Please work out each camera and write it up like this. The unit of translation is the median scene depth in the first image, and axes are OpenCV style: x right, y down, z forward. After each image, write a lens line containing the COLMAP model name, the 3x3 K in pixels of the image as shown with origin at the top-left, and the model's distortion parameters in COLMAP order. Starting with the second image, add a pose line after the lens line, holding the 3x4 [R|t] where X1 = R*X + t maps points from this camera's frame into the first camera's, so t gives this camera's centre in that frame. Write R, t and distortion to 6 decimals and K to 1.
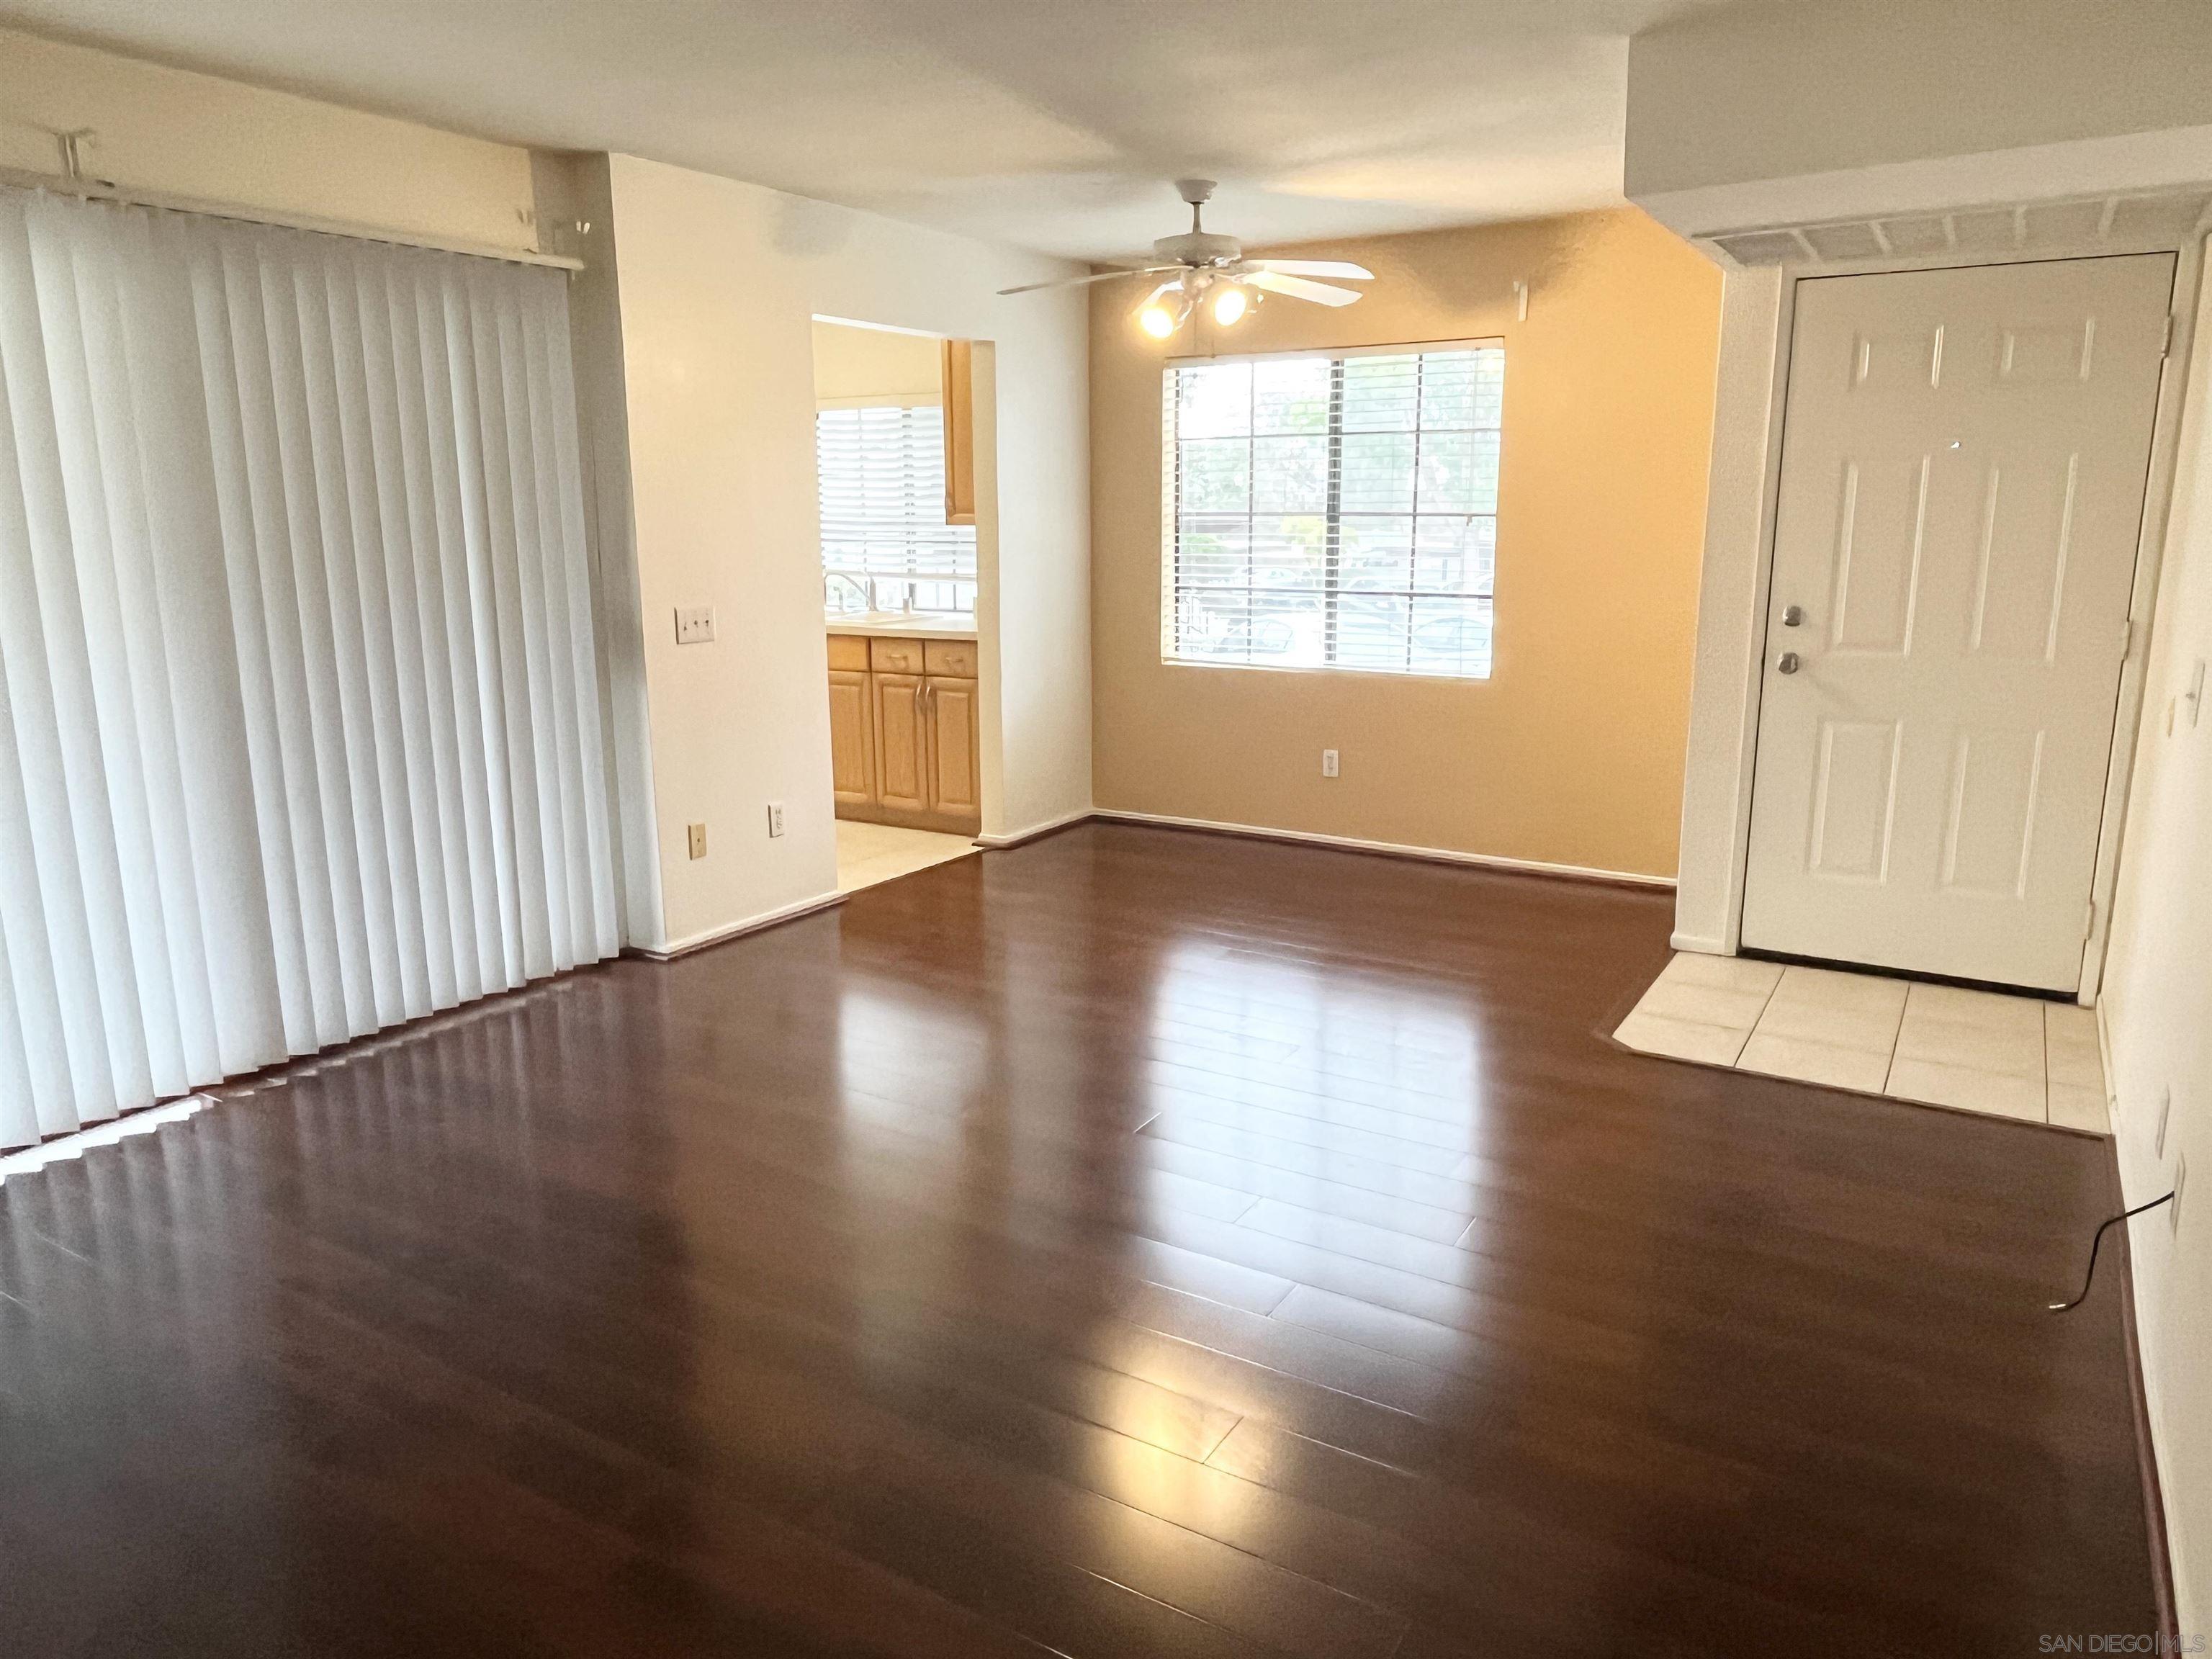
lens RADIAL K [[1464.3, 0, 1113.3], [0, 1464.3, 827.1], [0, 0, 1]] dist [-0.002304, -0.002608]
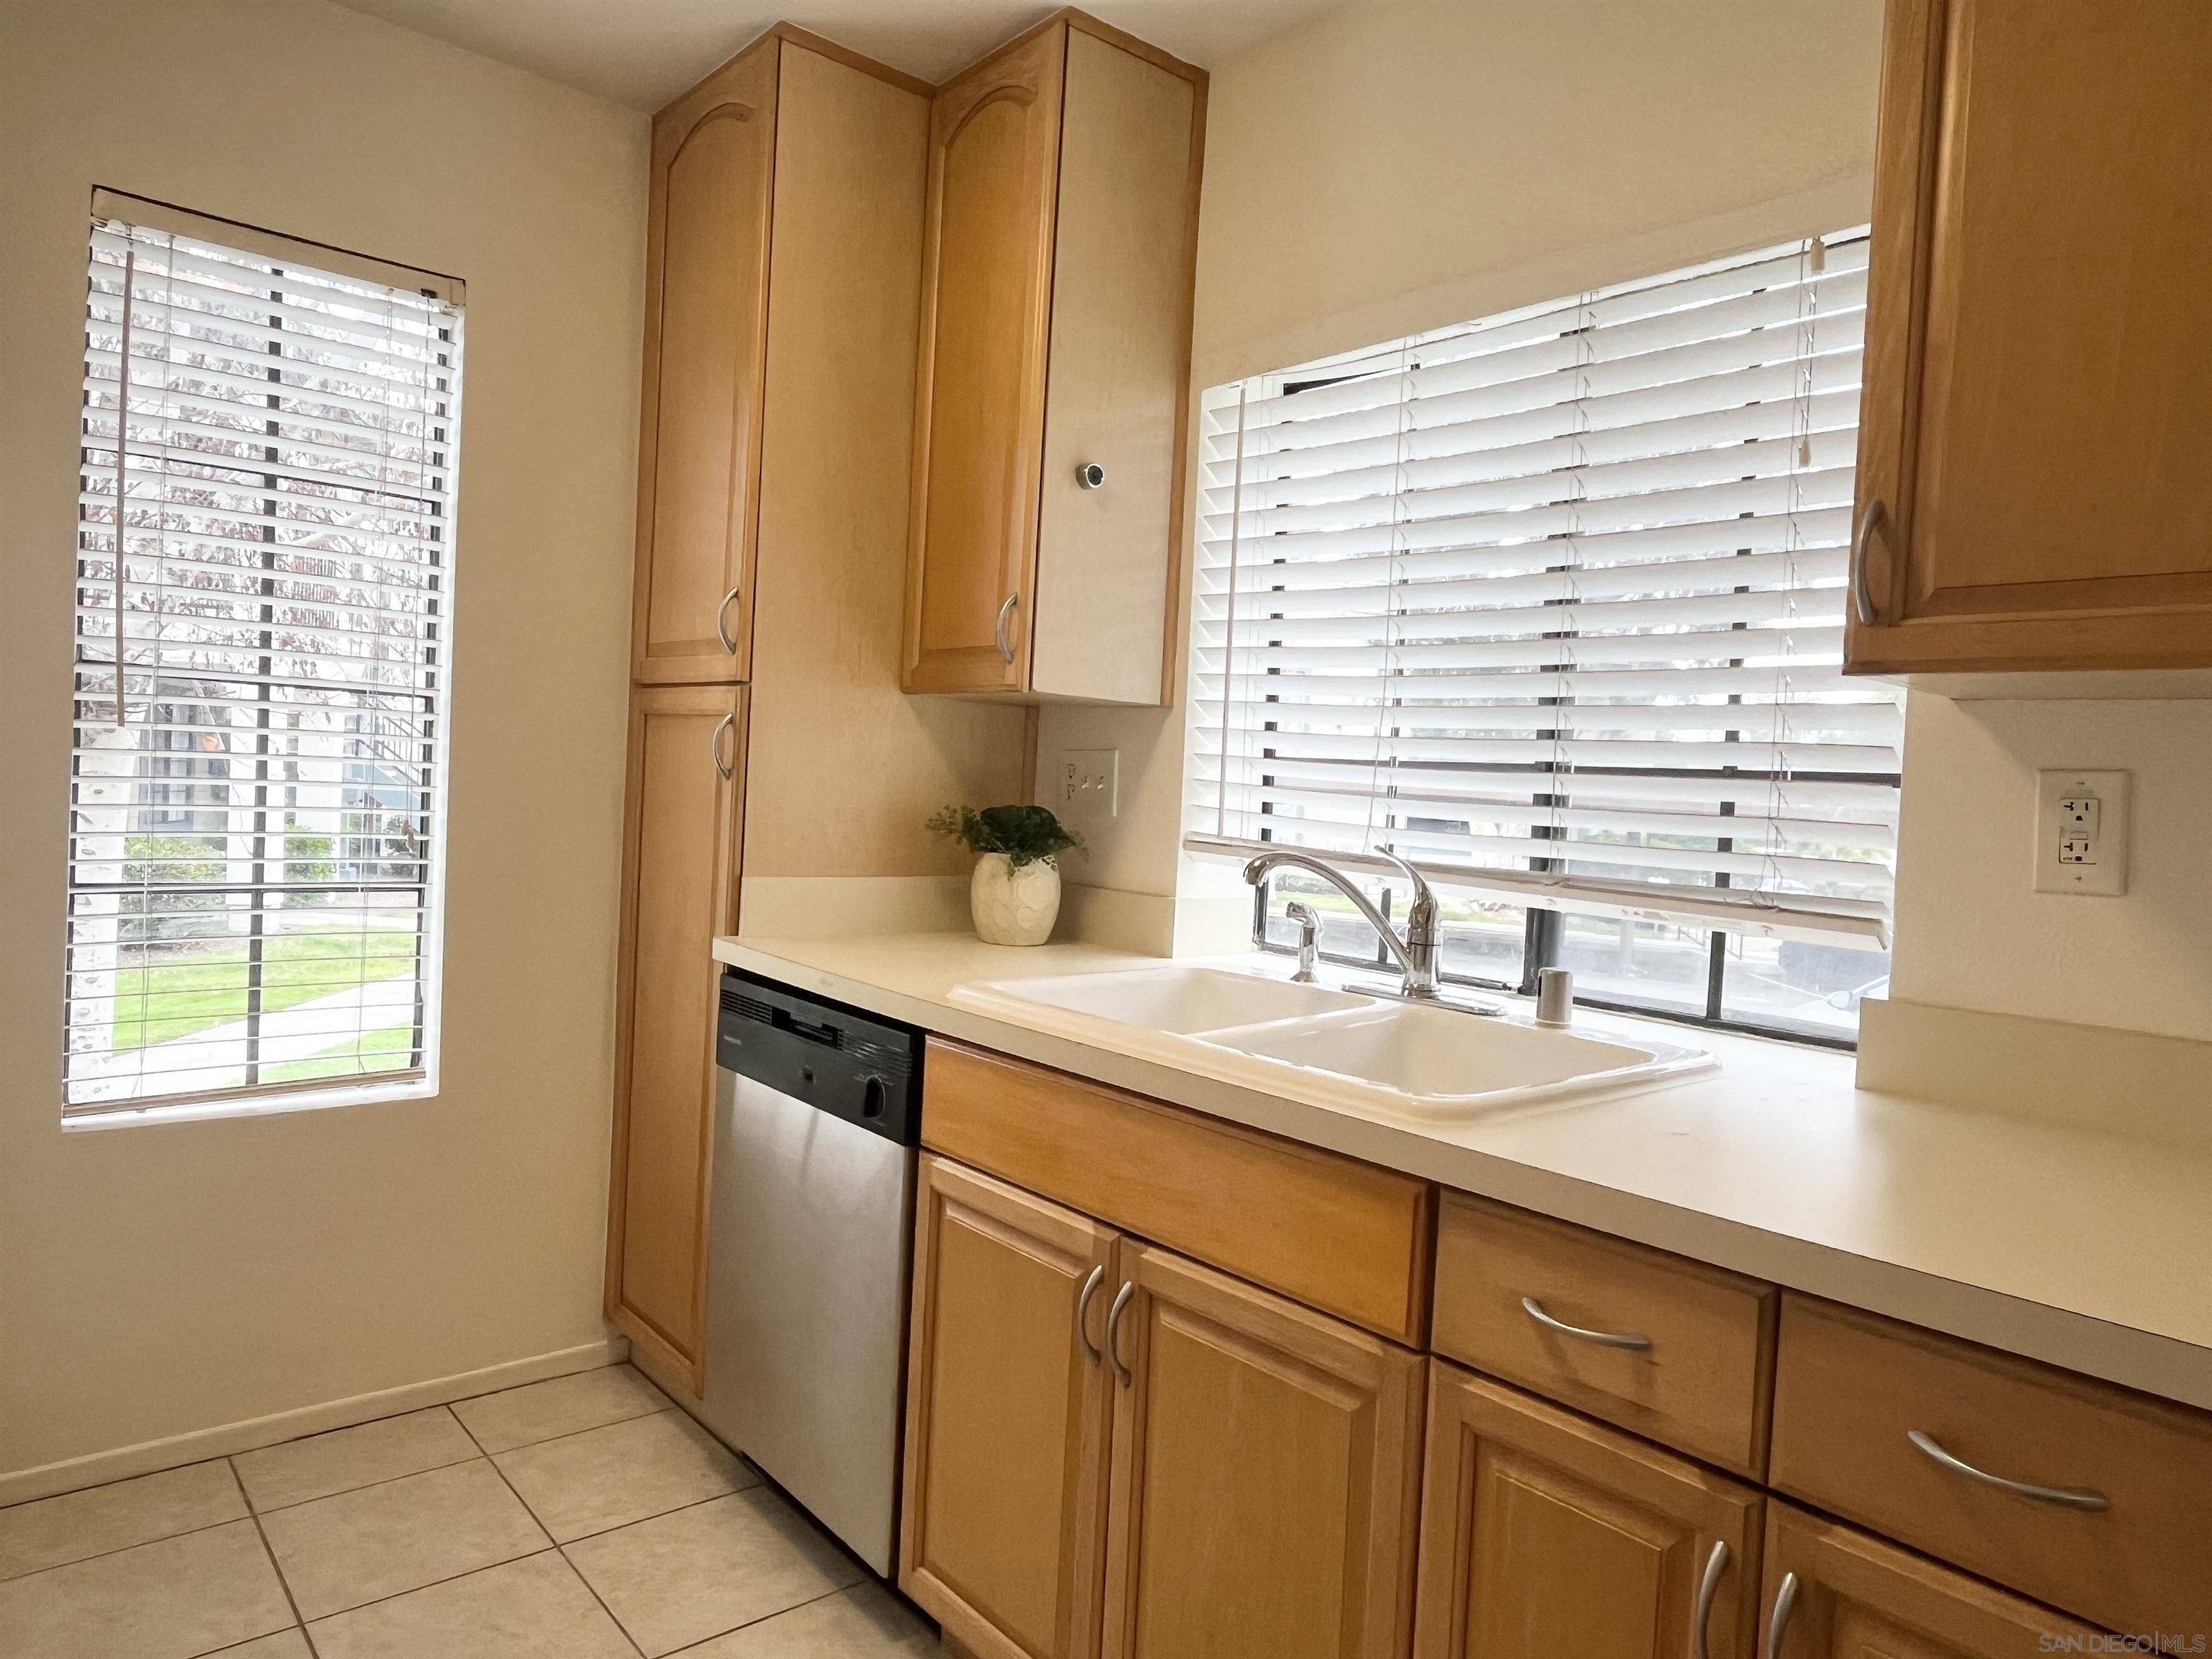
lens RADIAL K [[1414.8, 0, 1110.1], [0, 1414.8, 822.5], [0, 0, 1]] dist [-0.000298, -0.001461]
pose [[0.948454, 0.062630, -0.310665, -0.167380], [-0.120620, 0.977839, -0.171117, -0.154853], [0.293063, 0.199769, 0.934990, 0.876452]]
